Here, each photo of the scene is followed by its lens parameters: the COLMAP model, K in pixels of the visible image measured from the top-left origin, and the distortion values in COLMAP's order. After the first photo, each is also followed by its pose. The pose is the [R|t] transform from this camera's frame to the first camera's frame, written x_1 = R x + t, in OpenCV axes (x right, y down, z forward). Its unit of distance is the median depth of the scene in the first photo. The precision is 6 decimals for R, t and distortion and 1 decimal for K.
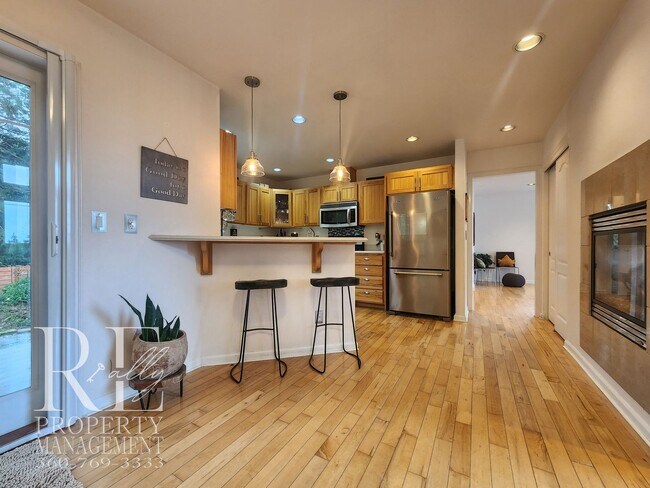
lens RADIAL K [[271.3, 0, 317.6], [0, 271.3, 245.7], [0, 0, 1]] dist [0.000614, 0.000104]
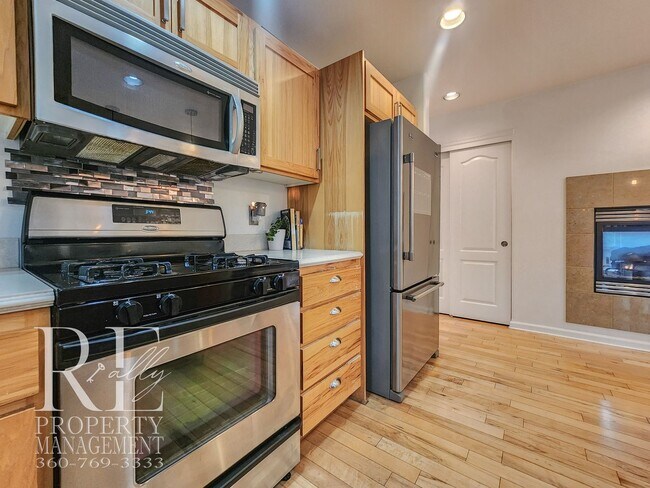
lens RADIAL K [[270.6, 0, 326.4], [0, 270.6, 234.9], [0, 0, 1]] dist [0.000857, 0.000042]
pose [[0.110461, -0.008529, 0.993844, -0.251339], [0.007455, 0.999942, 0.007753, -0.012033], [-0.993852, 0.006552, 0.110518, 1.720034]]
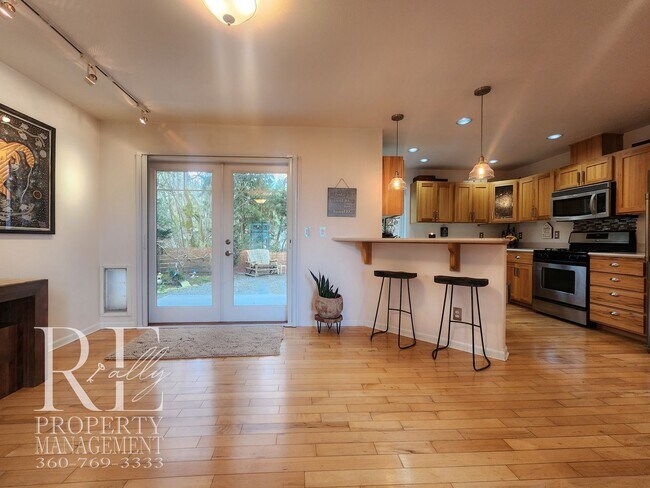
lens RADIAL K [[265.5, 0, 314.8], [0, 265.5, 244.1], [0, 0, 1]] dist [0.000423, 0.000252]
pose [[0.553400, 0.014494, -0.832790, 0.568059], [-0.003813, 0.999882, 0.014868, -0.019128], [0.832907, -0.005053, 0.553390, -0.021003]]
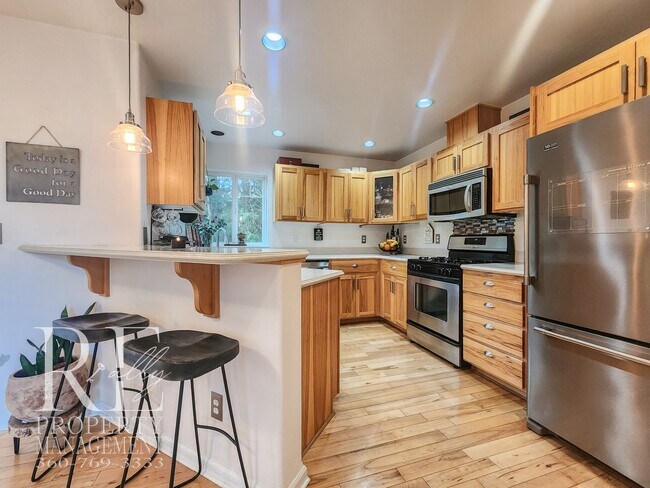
lens RADIAL K [[271.3, 0, 317.6], [0, 271.3, 245.7], [0, 0, 1]] dist [0.000614, 0.000104]
pose [[0.737188, 0.011115, -0.675596, 0.495634], [-0.002790, 0.999906, 0.013407, -0.041736], [0.675682, -0.007998, 0.737150, 0.784291]]
